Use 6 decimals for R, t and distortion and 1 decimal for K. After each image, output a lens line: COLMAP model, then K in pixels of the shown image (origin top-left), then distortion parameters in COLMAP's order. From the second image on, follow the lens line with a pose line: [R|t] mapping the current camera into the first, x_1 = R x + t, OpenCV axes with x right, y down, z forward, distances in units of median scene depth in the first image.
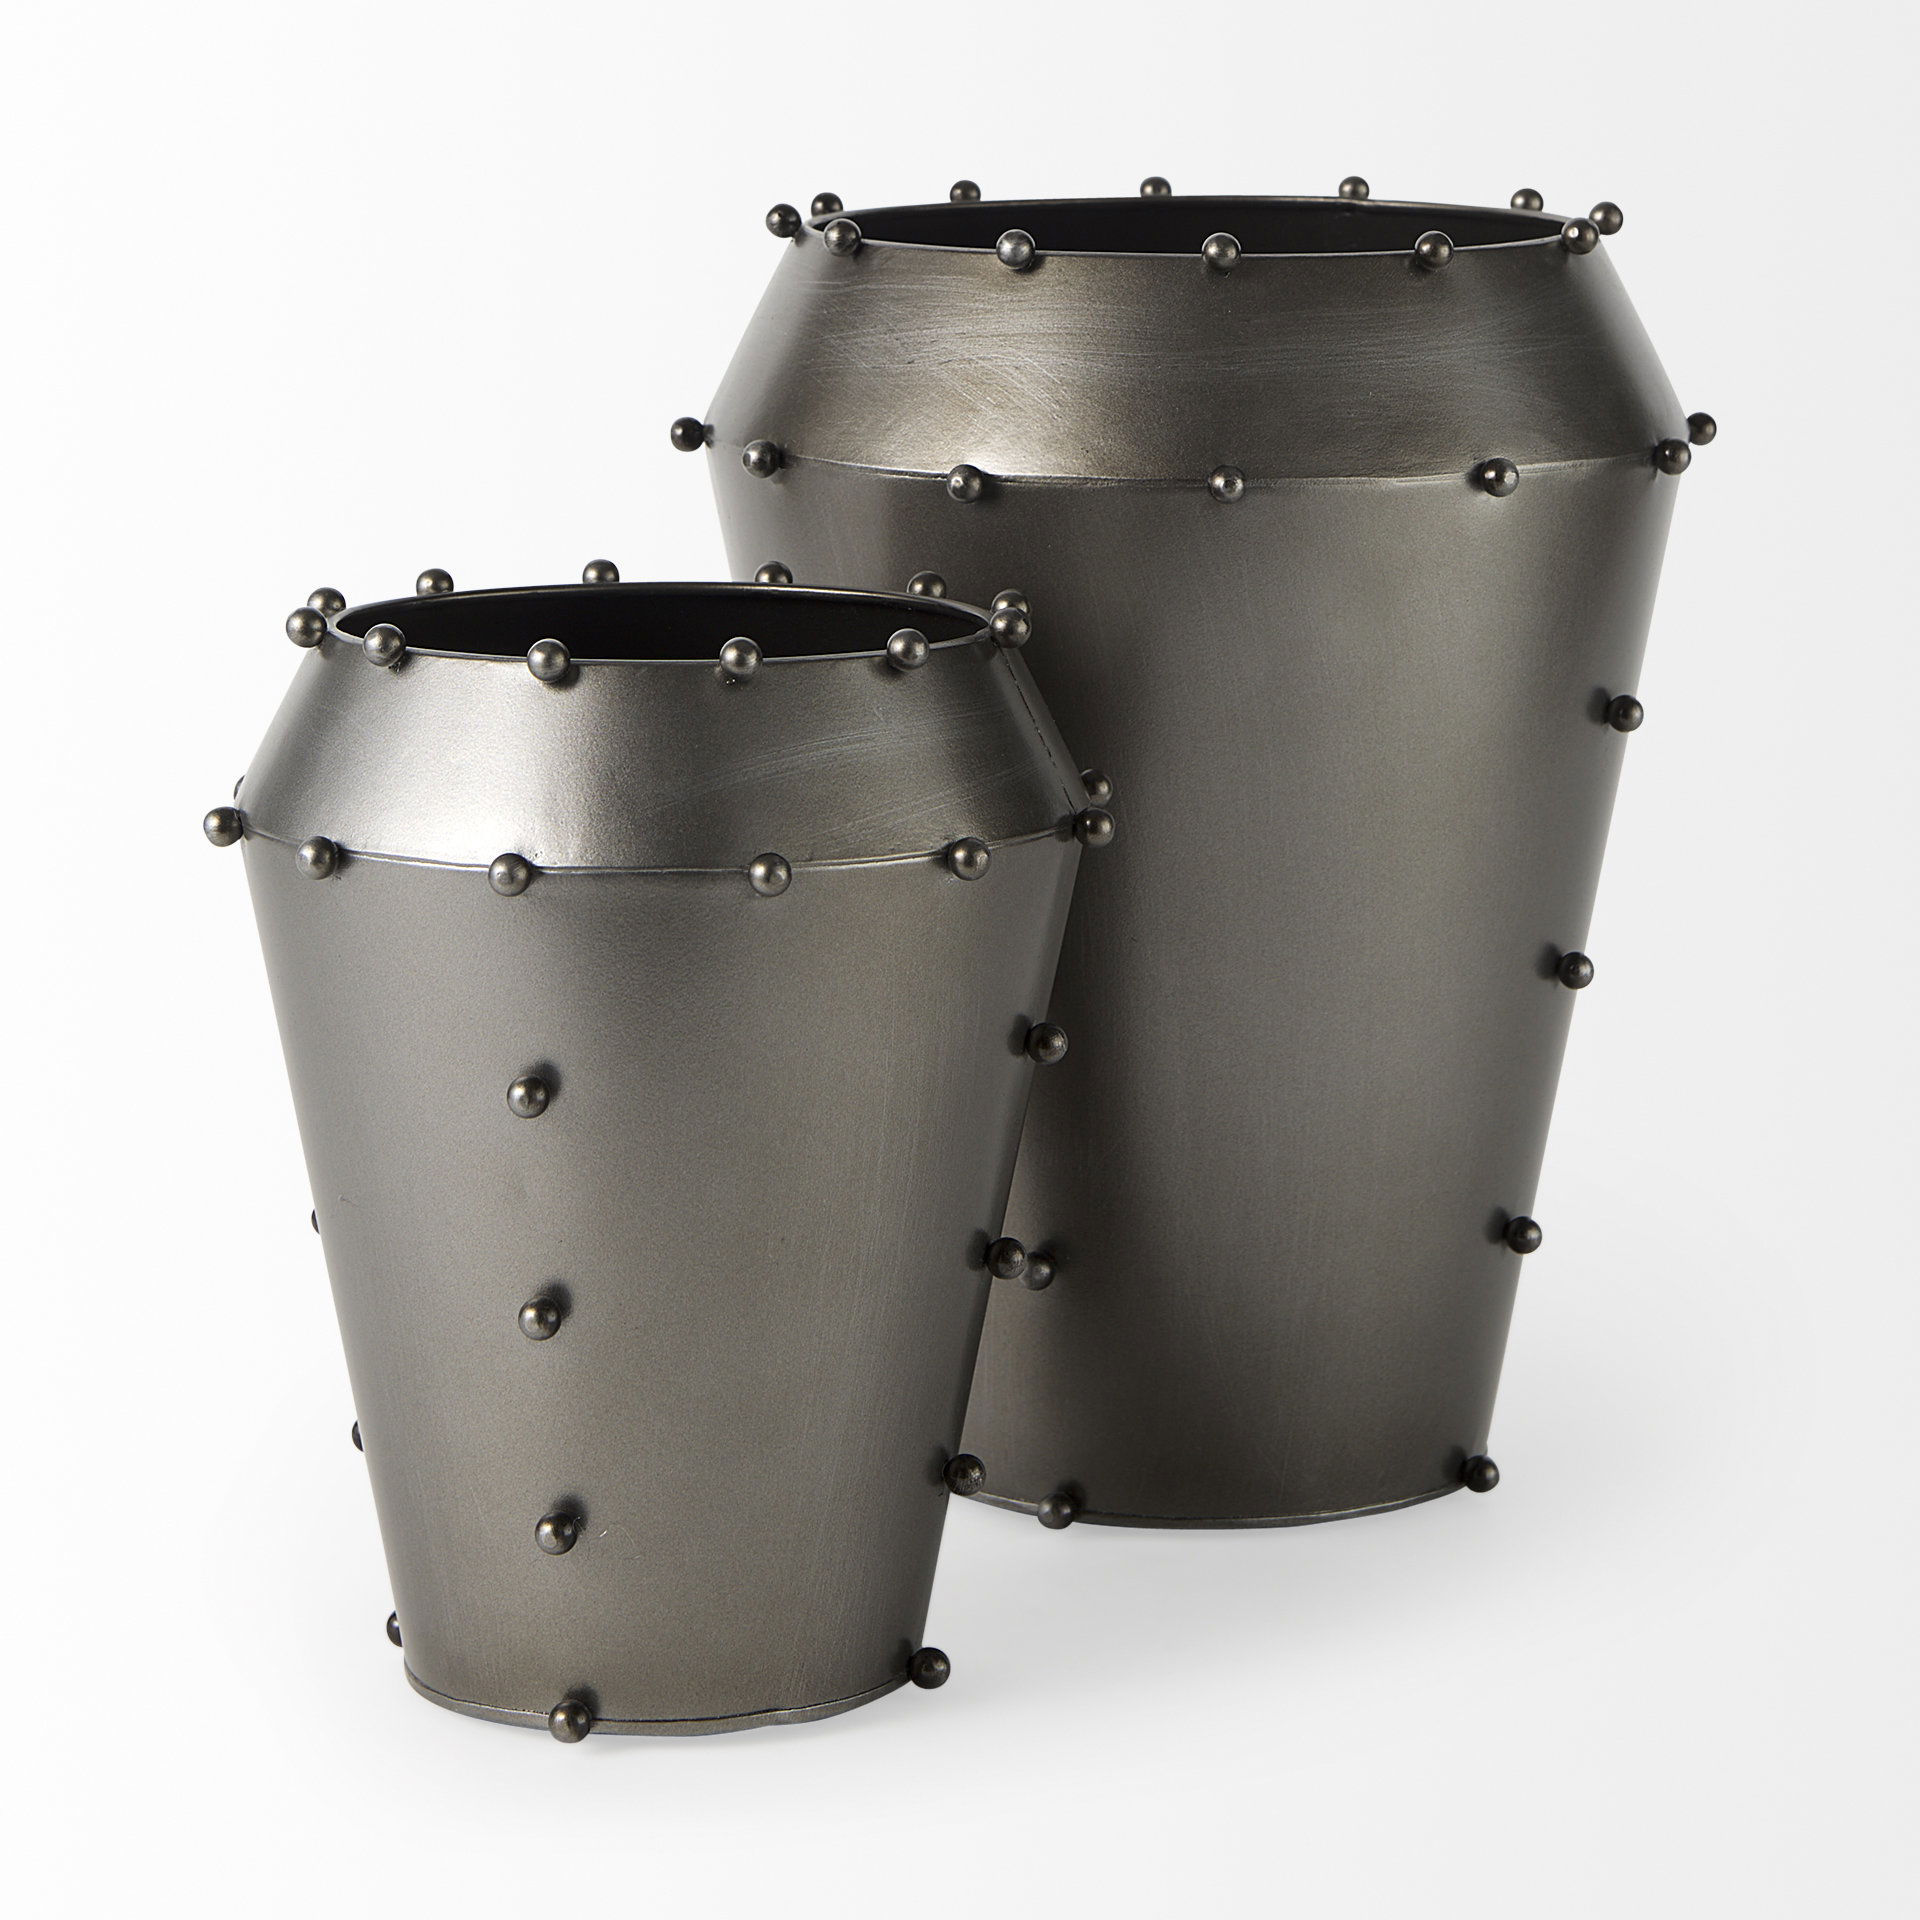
lens RADIAL K [[6580.7, 0, 957.6], [0, 6580.7, 963.1], [0, 0, 1]] dist [0.367276, 0.000000]
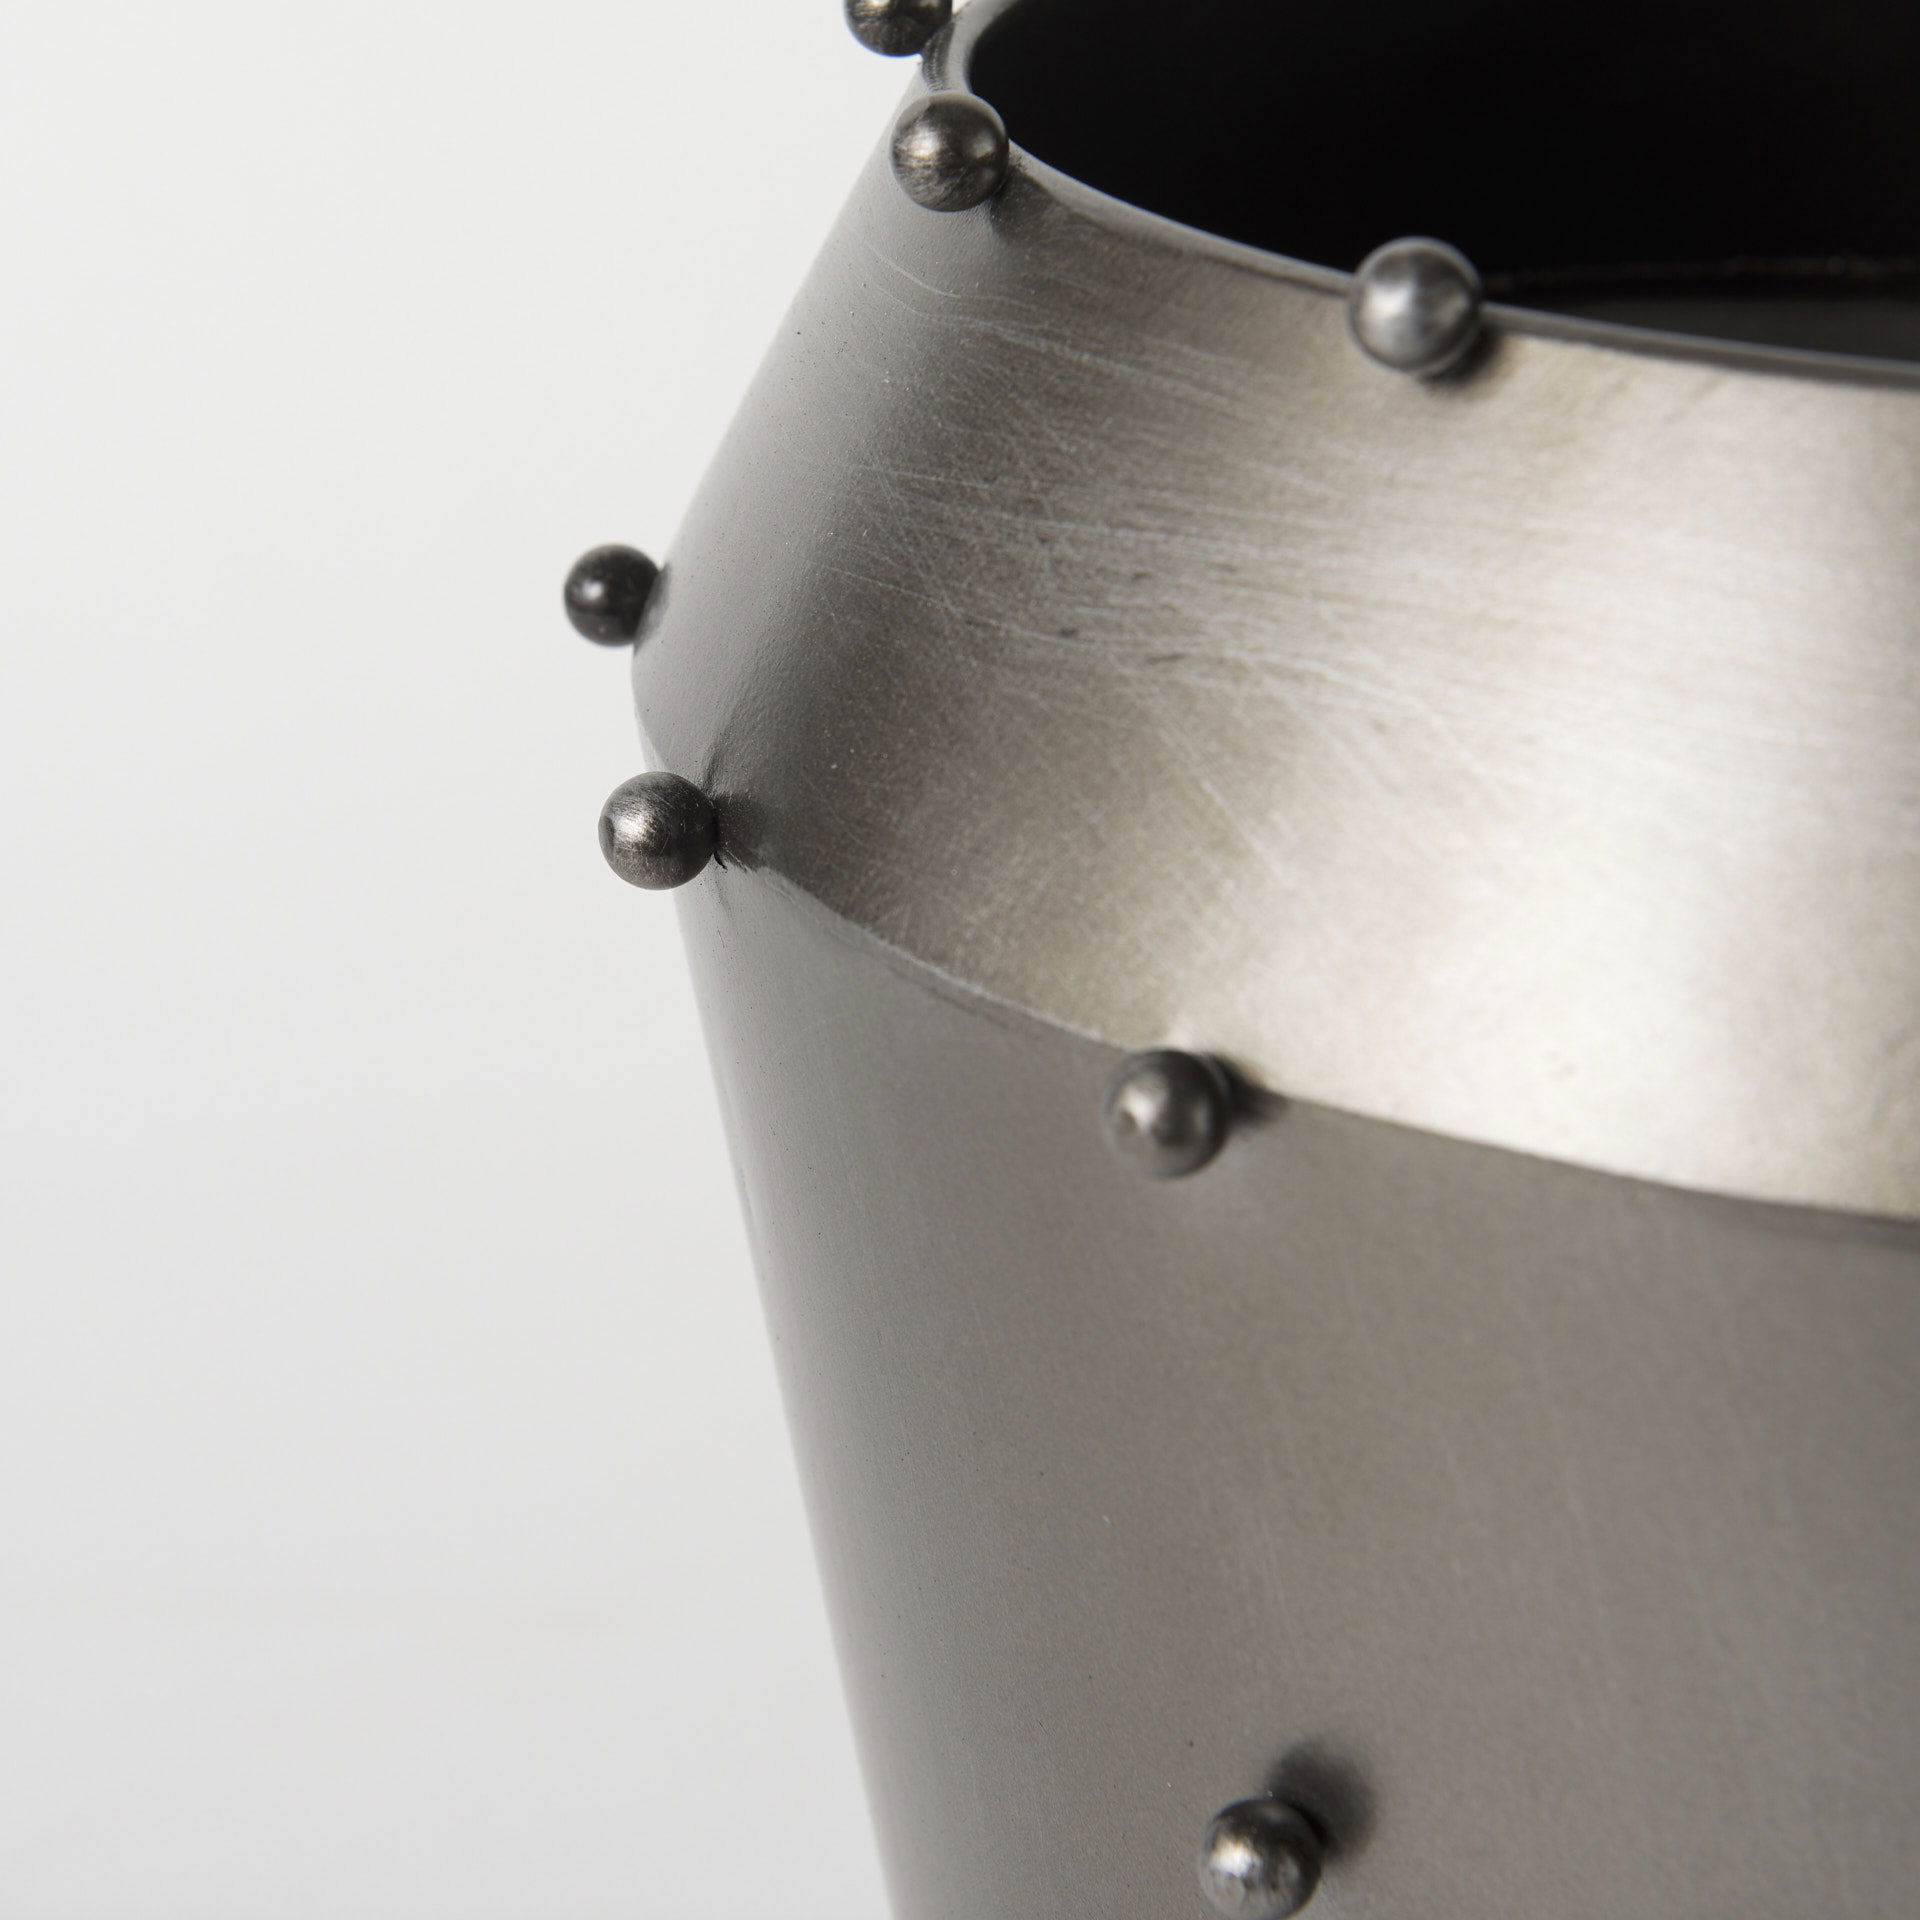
lens RADIAL K [[6580.7, 0, 960.0], [0, 6580.7, 956.2], [0, 0, 1]] dist [0.367276, 0.000000]
pose [[0.972501, 0.086191, -0.216361, 0.054885], [-0.047471, 0.982856, 0.178160, -0.129942], [0.228008, -0.162990, 0.959920, 0.703645]]
